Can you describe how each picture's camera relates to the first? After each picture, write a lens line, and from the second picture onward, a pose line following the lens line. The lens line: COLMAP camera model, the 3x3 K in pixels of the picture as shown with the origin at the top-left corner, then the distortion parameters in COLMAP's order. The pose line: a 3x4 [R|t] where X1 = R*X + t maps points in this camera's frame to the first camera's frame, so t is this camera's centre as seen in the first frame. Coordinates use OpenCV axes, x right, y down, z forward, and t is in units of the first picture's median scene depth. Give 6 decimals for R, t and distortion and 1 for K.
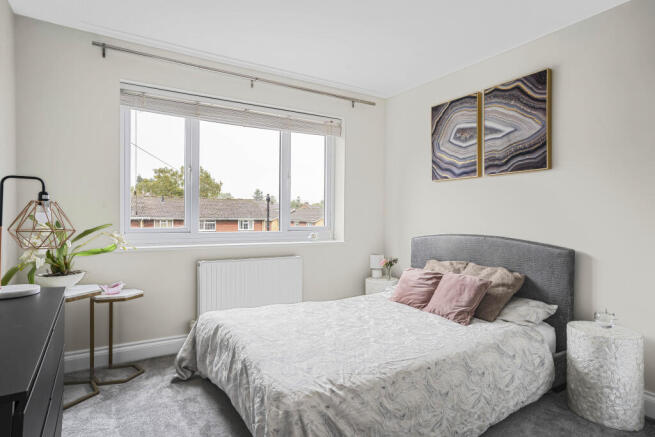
lens RADIAL K [[372.6, 0, 327.5], [0, 372.6, 218.5], [0, 0, 1]] dist [0.002100, 0.000311]
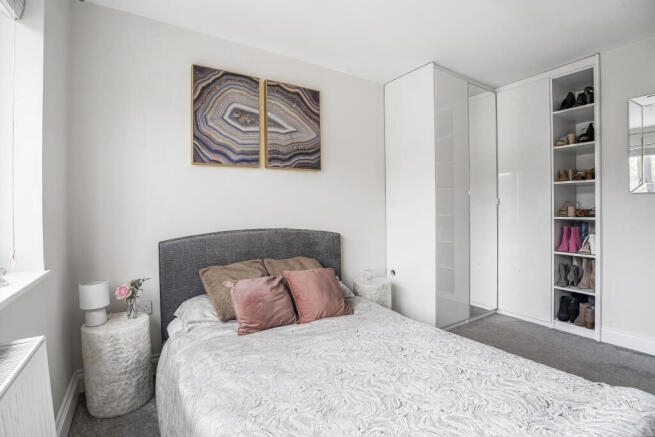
lens RADIAL K [[300.2, 0, 323.8], [0, 300.2, 214.4], [0, 0, 1]] dist [-0.028774, 0.001084]
pose [[0.021084, -0.010744, 0.999720, -0.360750], [0.023294, 0.999676, 0.010252, 0.003070], [-0.999506, 0.023071, 0.021327, 0.841876]]
